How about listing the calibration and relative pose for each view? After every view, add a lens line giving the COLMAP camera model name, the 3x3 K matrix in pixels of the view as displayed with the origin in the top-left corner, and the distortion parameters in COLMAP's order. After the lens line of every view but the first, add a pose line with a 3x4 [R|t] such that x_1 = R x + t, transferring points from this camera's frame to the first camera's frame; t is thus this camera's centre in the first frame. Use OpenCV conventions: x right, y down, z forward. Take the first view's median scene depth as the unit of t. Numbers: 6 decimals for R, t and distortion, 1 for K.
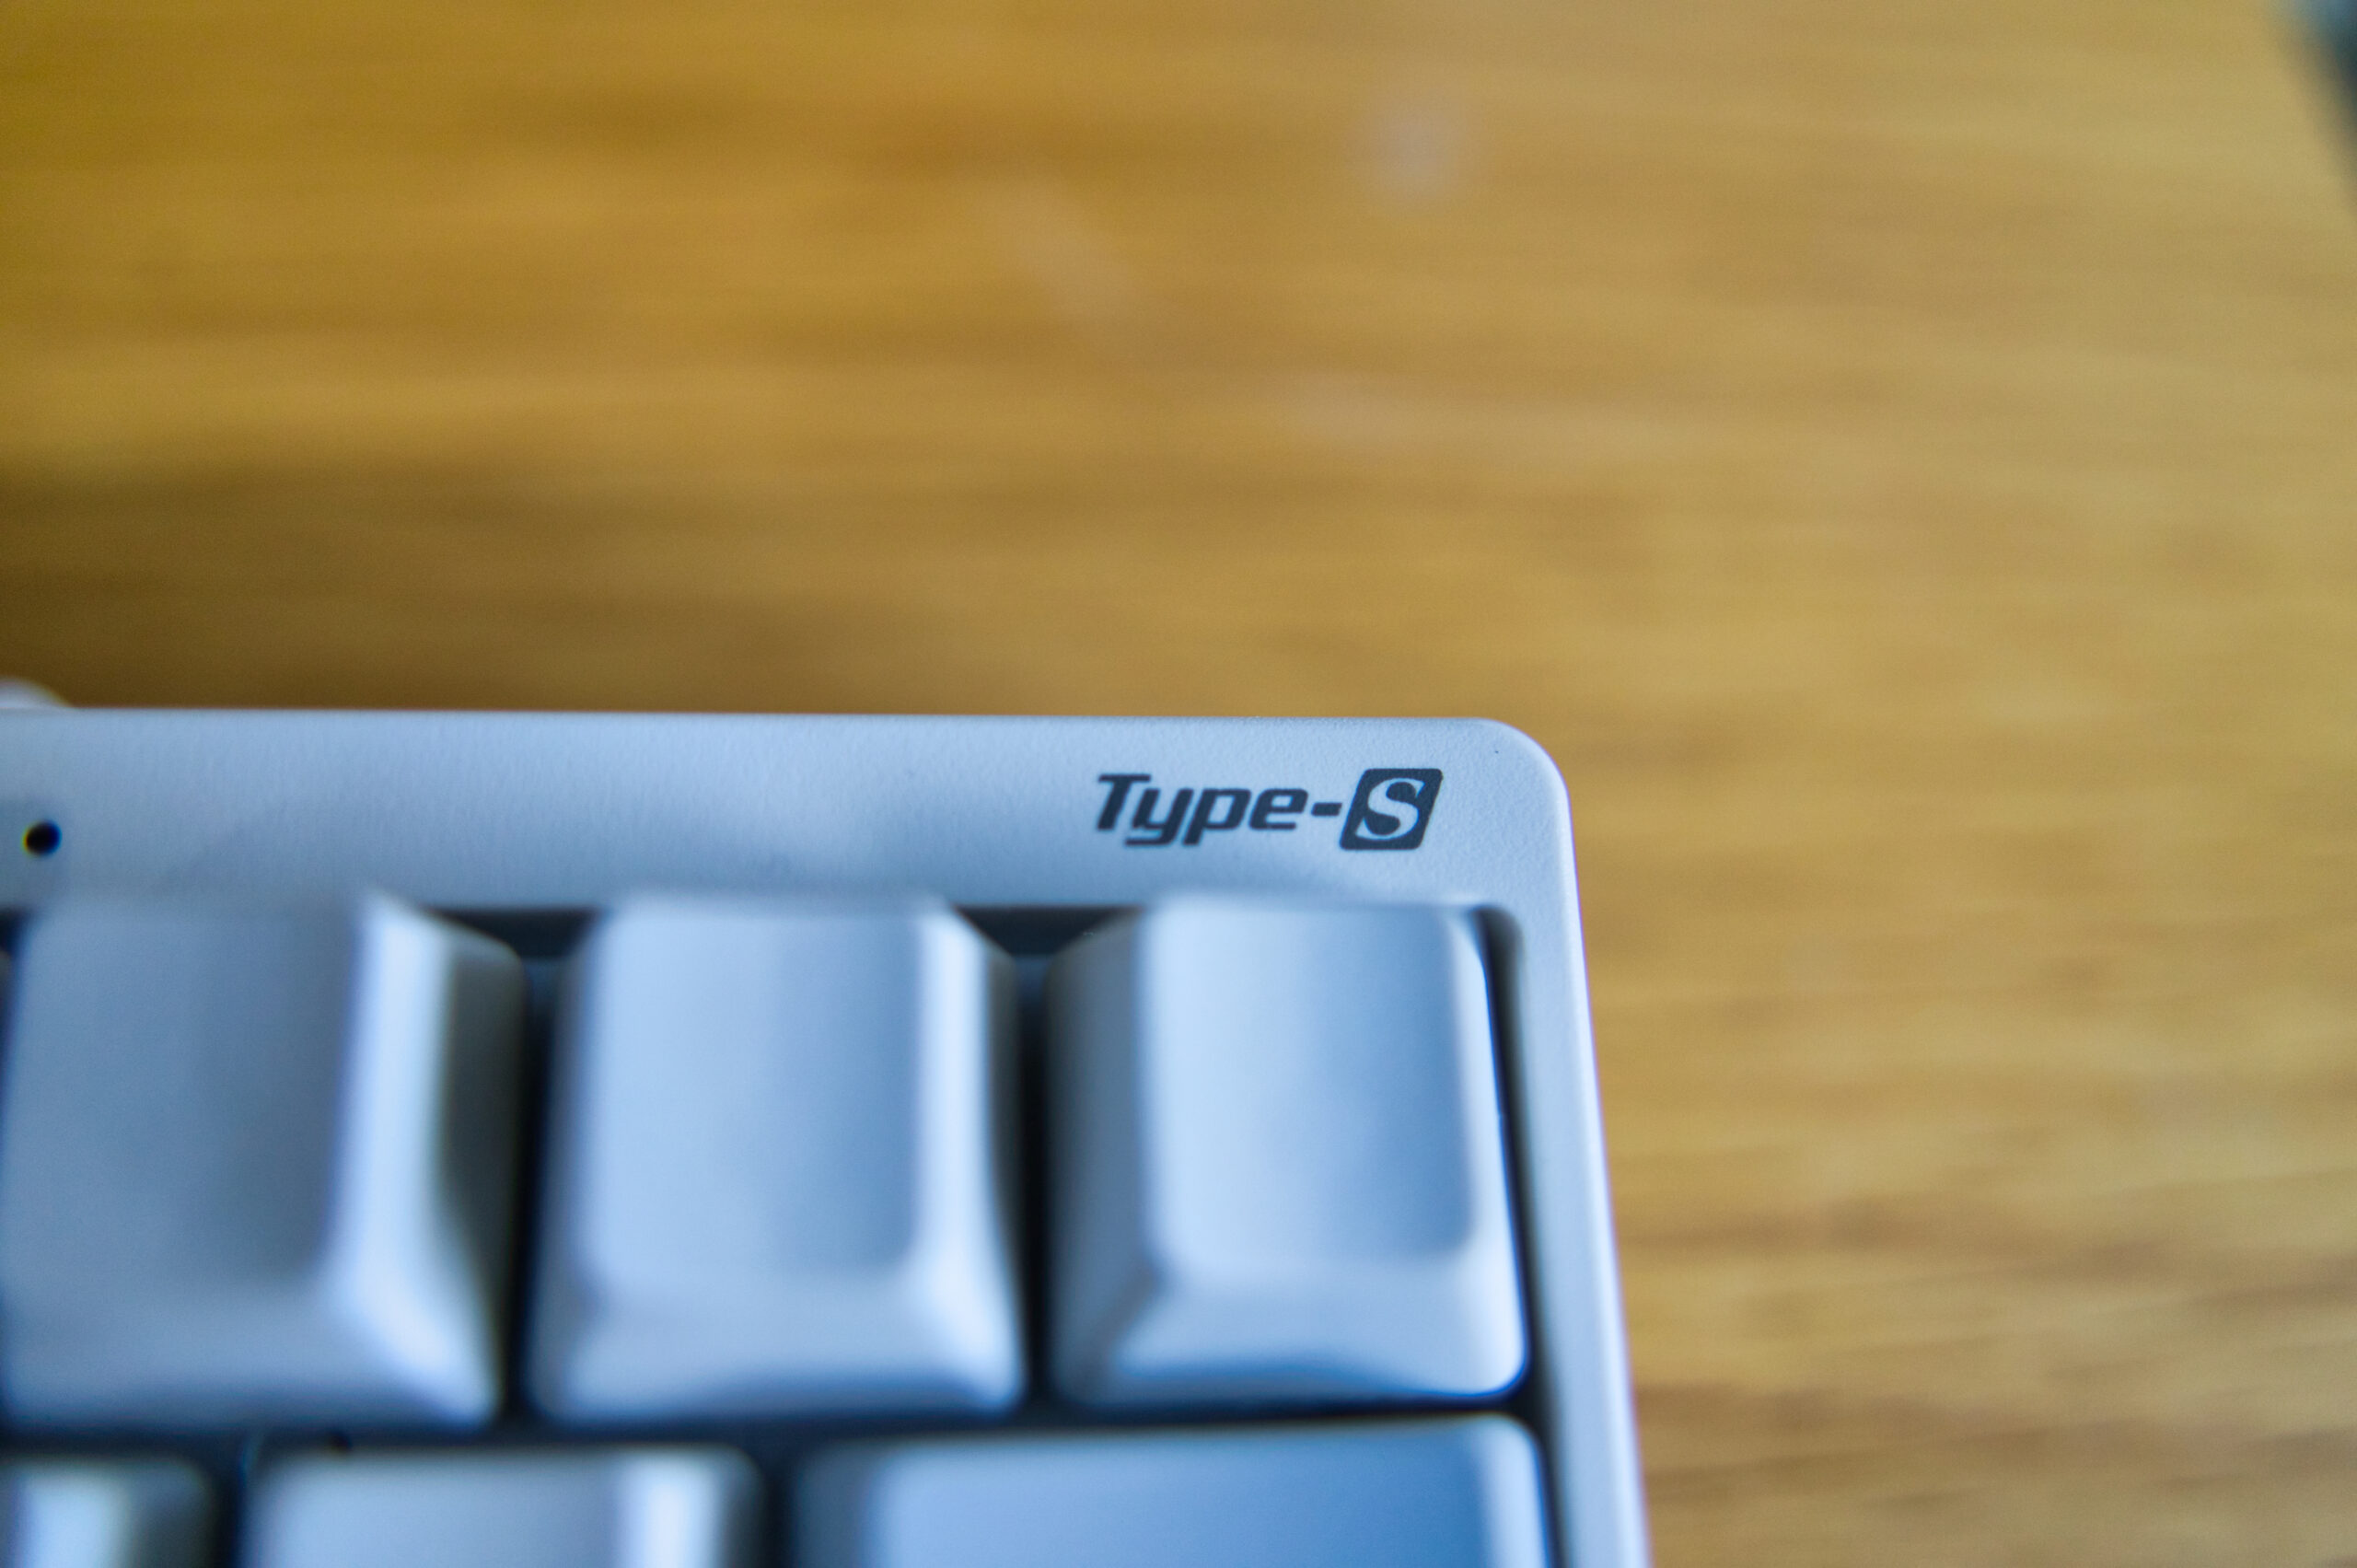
lens RADIAL K [[1964.9, 0, 1181.0], [0, 1964.9, 783.5], [0, 0, 1]] dist [-0.050116, 0.035340]
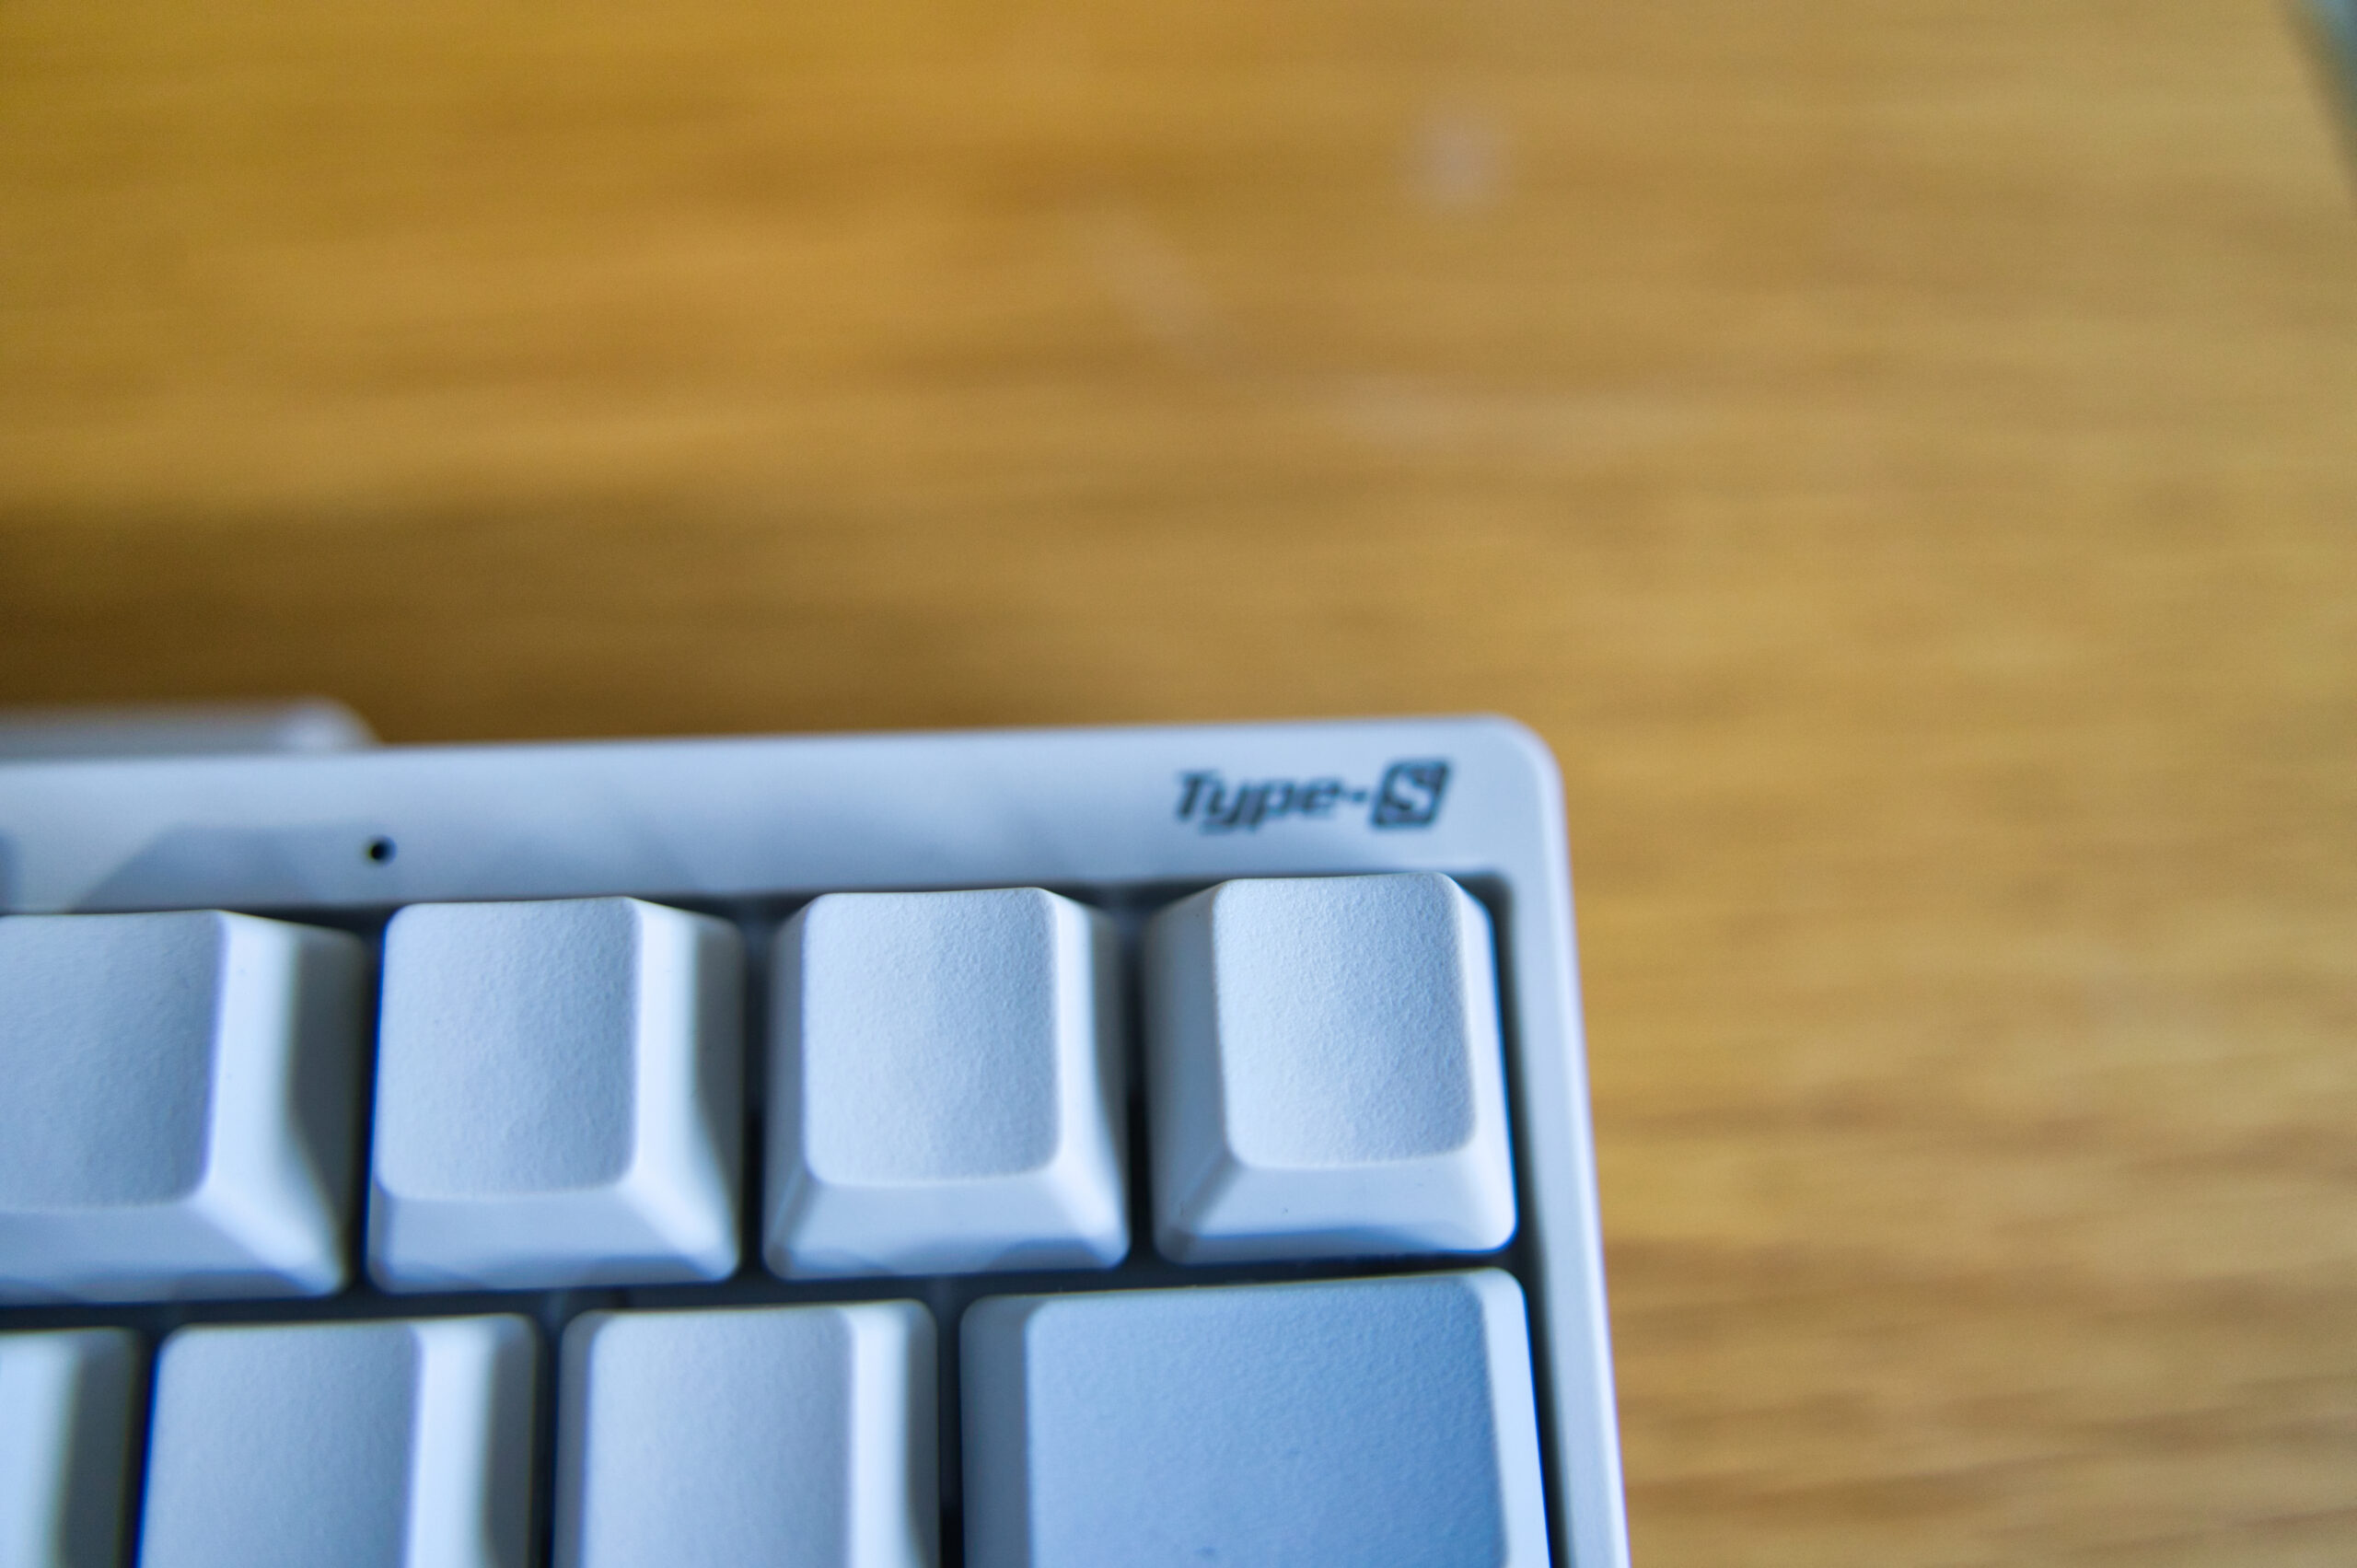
lens RADIAL K [[1964.9, 0, 1172.6], [0, 1964.9, 776.7], [0, 0, 1]] dist [-0.050116, 0.035340]
pose [[0.997517, -0.024620, -0.065984, 0.030165], [0.028642, 0.997743, 0.060728, -0.063341], [0.064340, -0.062467, 0.995971, -0.209643]]
